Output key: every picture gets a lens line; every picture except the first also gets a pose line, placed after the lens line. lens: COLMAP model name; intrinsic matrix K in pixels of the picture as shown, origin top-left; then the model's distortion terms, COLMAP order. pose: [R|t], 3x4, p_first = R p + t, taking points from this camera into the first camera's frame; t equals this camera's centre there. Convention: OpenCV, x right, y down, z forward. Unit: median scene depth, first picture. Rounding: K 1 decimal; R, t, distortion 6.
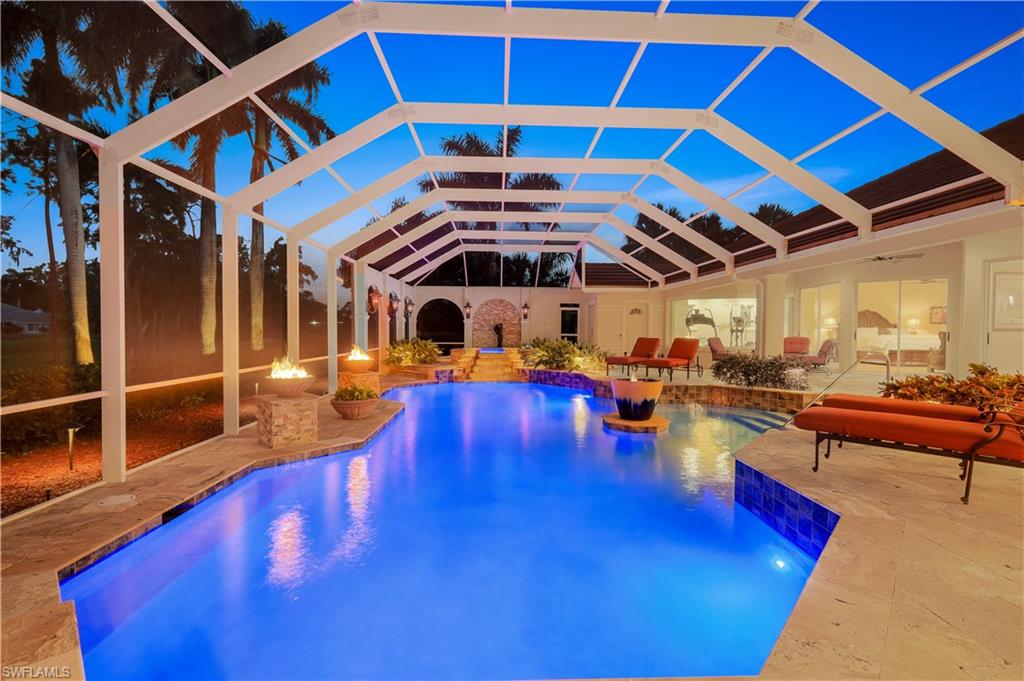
lens RADIAL K [[453.5, 0, 512.0], [0, 453.5, 340.5], [0, 0, 1]] dist [0.002838, 0.000311]
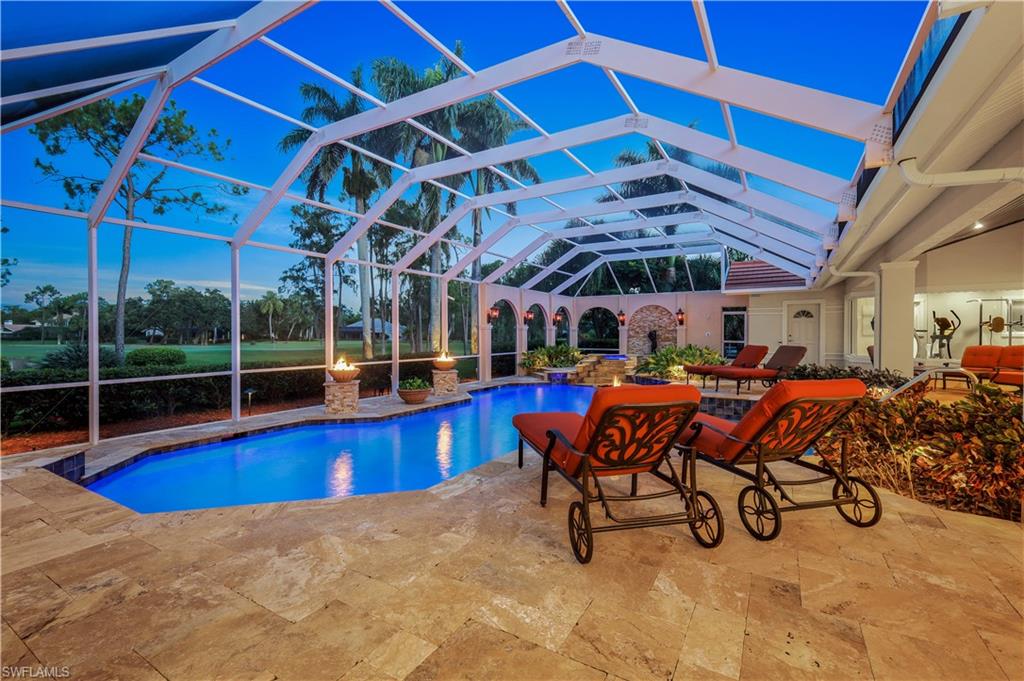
lens RADIAL K [[444.2, 0, 514.3], [0, 444.2, 339.6], [0, 0, 1]] dist [-0.000480, -0.000209]
pose [[0.844815, 0.000241, -0.535059, 0.288383], [-0.008976, 0.999866, -0.013721, -0.000723], [0.534984, 0.016394, 0.844703, 0.021988]]
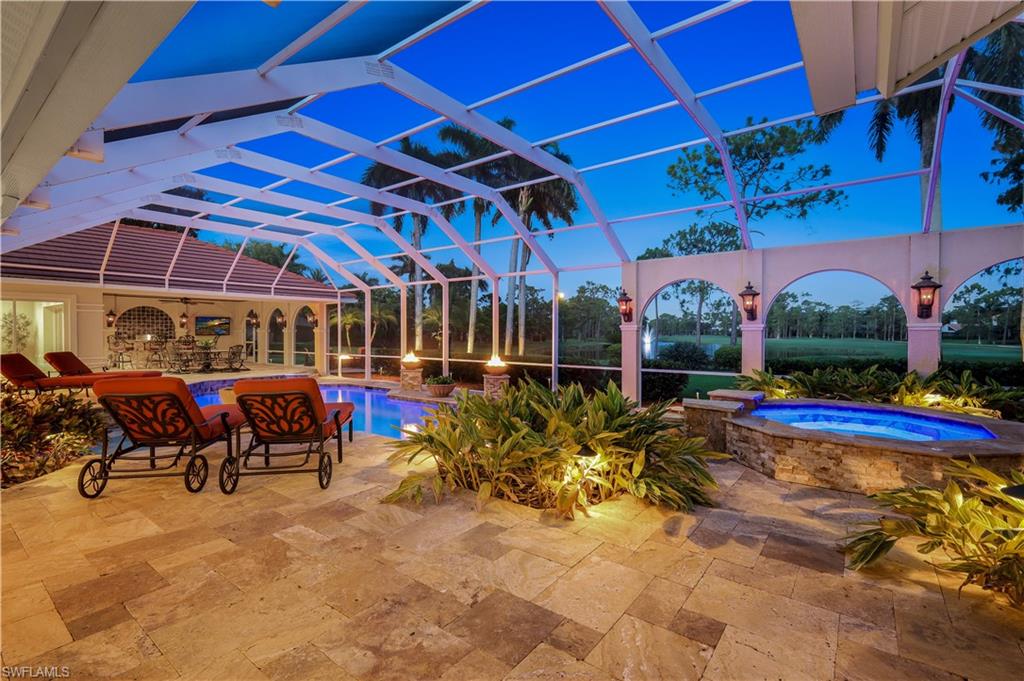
lens RADIAL K [[453.5, 0, 512.0], [0, 453.5, 340.5], [0, 0, 1]] dist [0.002838, 0.000311]
pose [[-0.626839, 0.007112, -0.779116, 0.340662], [-0.026575, 0.999181, 0.030502, -0.036664], [0.778695, 0.039825, -0.626137, 1.036165]]
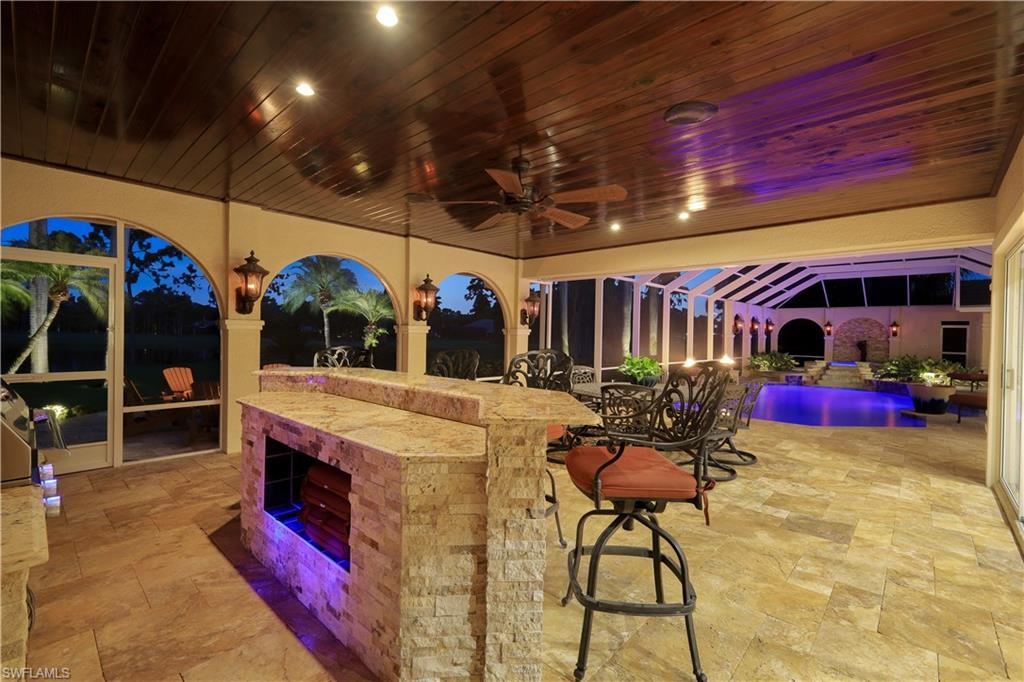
lens RADIAL K [[444.2, 0, 514.3], [0, 444.2, 340.1], [0, 0, 1]] dist [-0.000480, -0.000209]
pose [[0.713555, 0.015829, -0.700420, 0.150011], [-0.033361, 0.999378, -0.011402, 0.002385], [0.699804, 0.031503, 0.713640, -0.433242]]
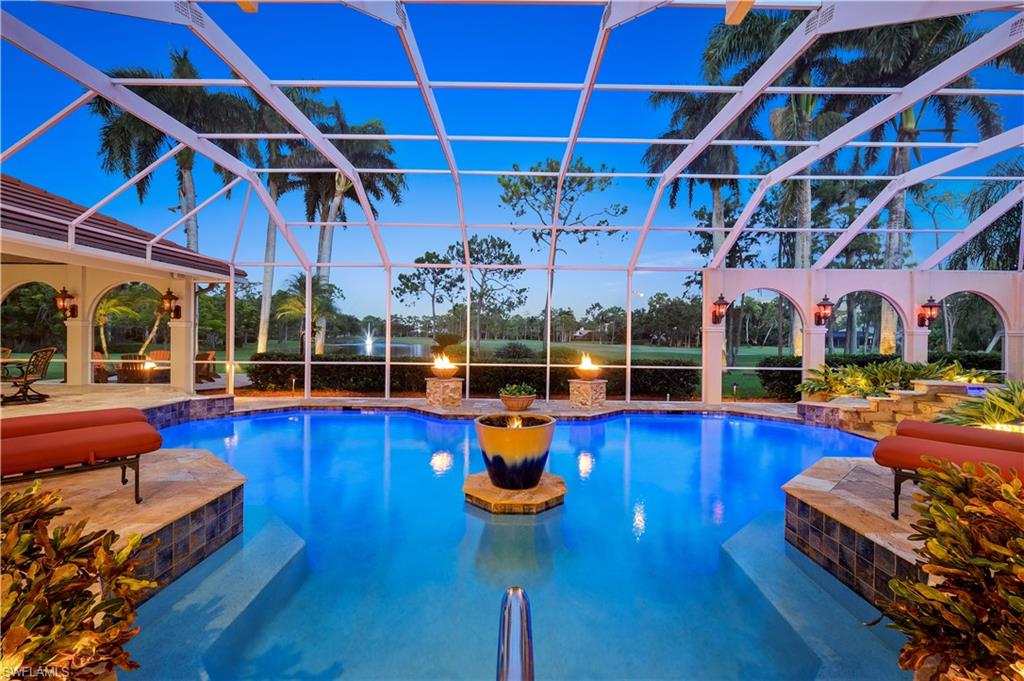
lens RADIAL K [[444.2, 0, 514.3], [0, 444.2, 339.6], [0, 0, 1]] dist [-0.000480, -0.000209]
pose [[-0.023488, 0.001435, -0.999723, 0.424286], [-0.038728, 0.999247, 0.002344, -0.013061], [0.998974, 0.038773, -0.023414, 0.483062]]
